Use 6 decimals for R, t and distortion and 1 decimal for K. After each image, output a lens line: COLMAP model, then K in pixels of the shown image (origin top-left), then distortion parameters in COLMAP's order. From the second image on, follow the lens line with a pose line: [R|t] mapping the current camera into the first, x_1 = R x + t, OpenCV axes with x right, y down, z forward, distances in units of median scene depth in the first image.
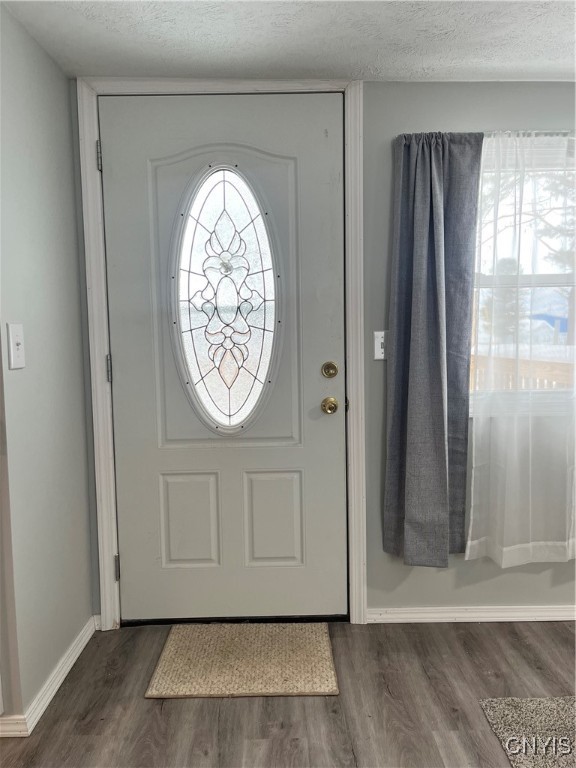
lens RADIAL K [[588.8, 0, 288.0], [0, 588.8, 384.0], [0, 0, 1]] dist [0.044846, -0.009440]
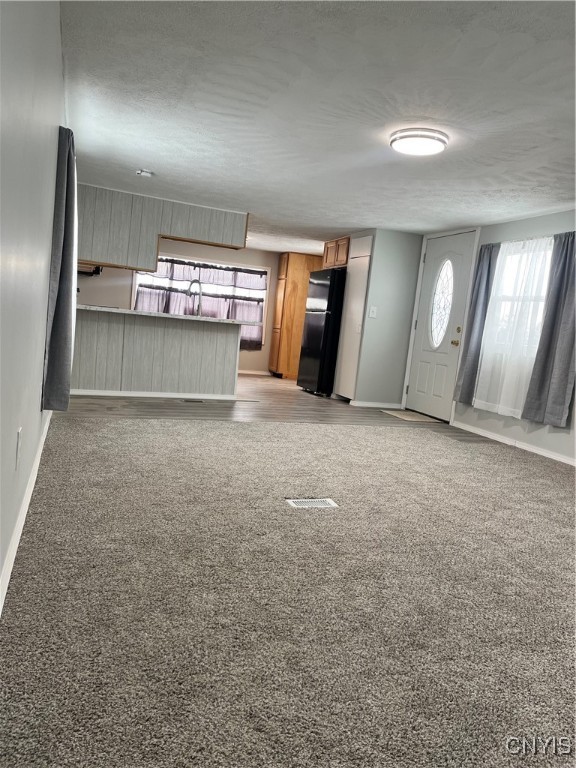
lens RADIAL K [[588.8, 0, 288.0], [0, 588.8, 384.0], [0, 0, 1]] dist [0.044846, -0.009440]
pose [[0.322663, 0.146135, -0.935165, 2.425488], [-0.189280, 0.978015, 0.087523, 0.132182], [0.927395, 0.148767, 0.343229, -0.640925]]
